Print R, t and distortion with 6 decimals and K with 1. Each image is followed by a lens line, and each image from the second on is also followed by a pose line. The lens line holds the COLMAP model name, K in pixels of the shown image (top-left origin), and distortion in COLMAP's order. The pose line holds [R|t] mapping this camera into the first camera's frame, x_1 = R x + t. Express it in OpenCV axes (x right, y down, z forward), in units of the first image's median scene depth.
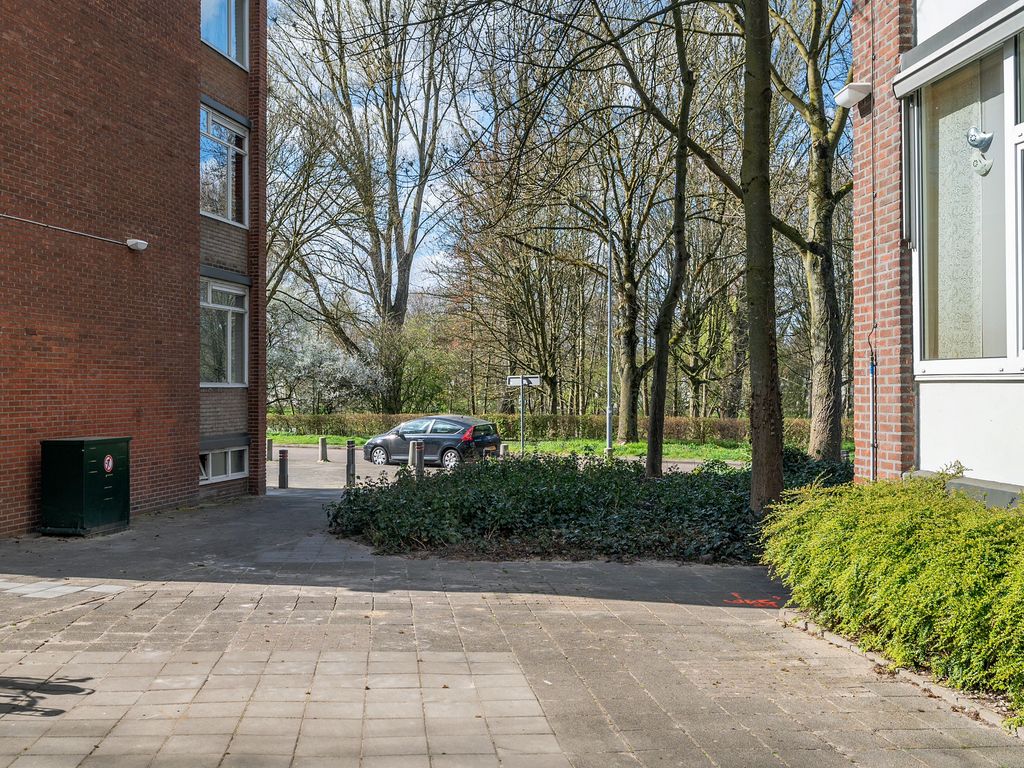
lens RADIAL K [[1016.1, 0, 512.0], [0, 1016.1, 384.0], [0, 0, 1]] dist [-0.000496, 0.003503]
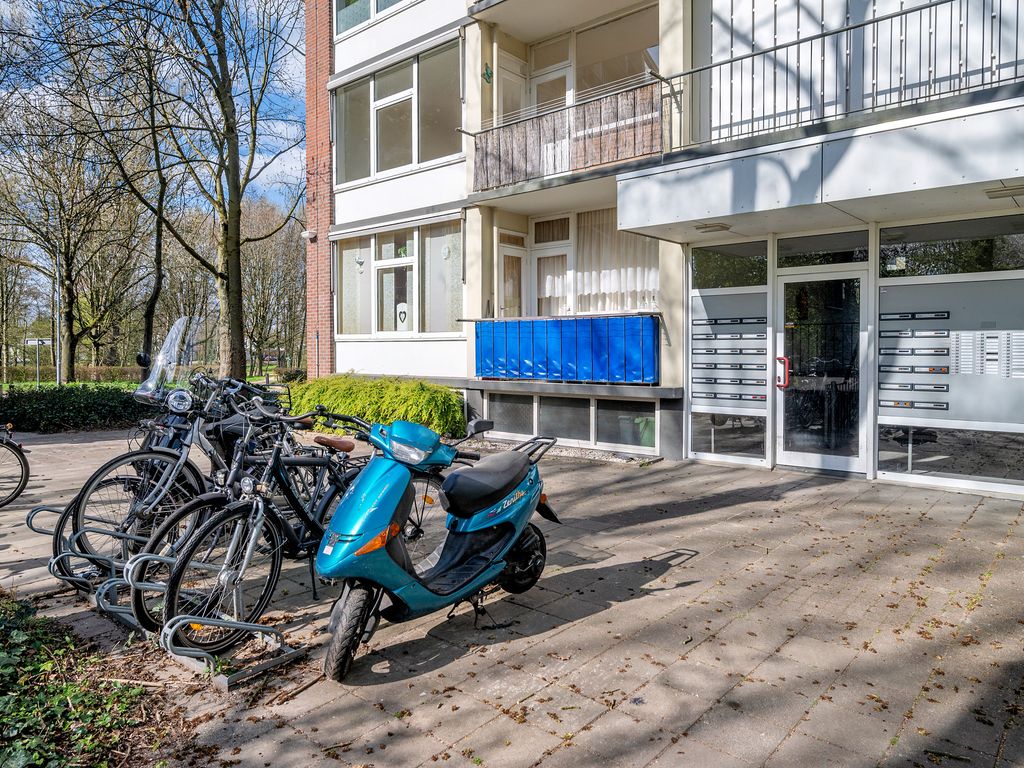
lens RADIAL K [[686.6, 0, 512.0], [0, 686.6, 384.0], [0, 0, 1]] dist [-0.003004, -0.002136]
pose [[0.649970, -0.030910, 0.759331, -0.728088], [-0.004473, 0.999000, 0.044496, 0.027561], [-0.759946, -0.032318, 0.649182, -0.616492]]
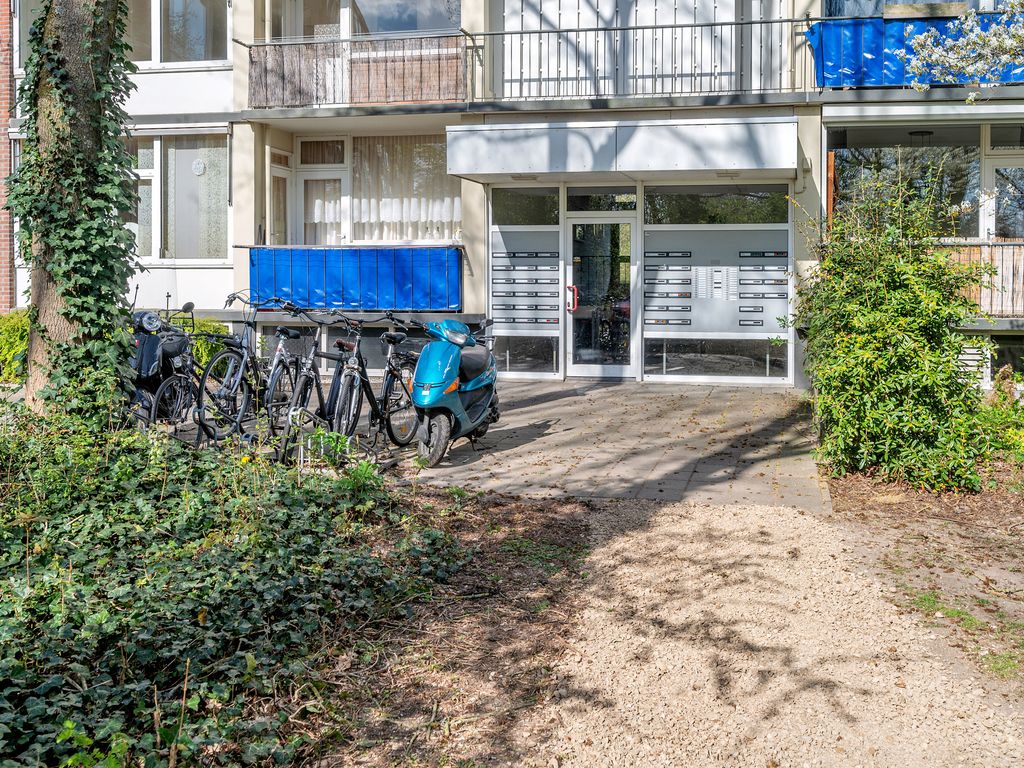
lens RADIAL K [[1158.3, 0, 512.0], [0, 1158.3, 384.0], [0, 0, 1]] dist [0.012235, -0.015652]
pose [[0.232044, -0.075500, 0.969771, -1.798525], [-0.005675, 0.996861, 0.078967, 0.043735], [-0.972689, -0.023828, 0.230888, -0.638471]]
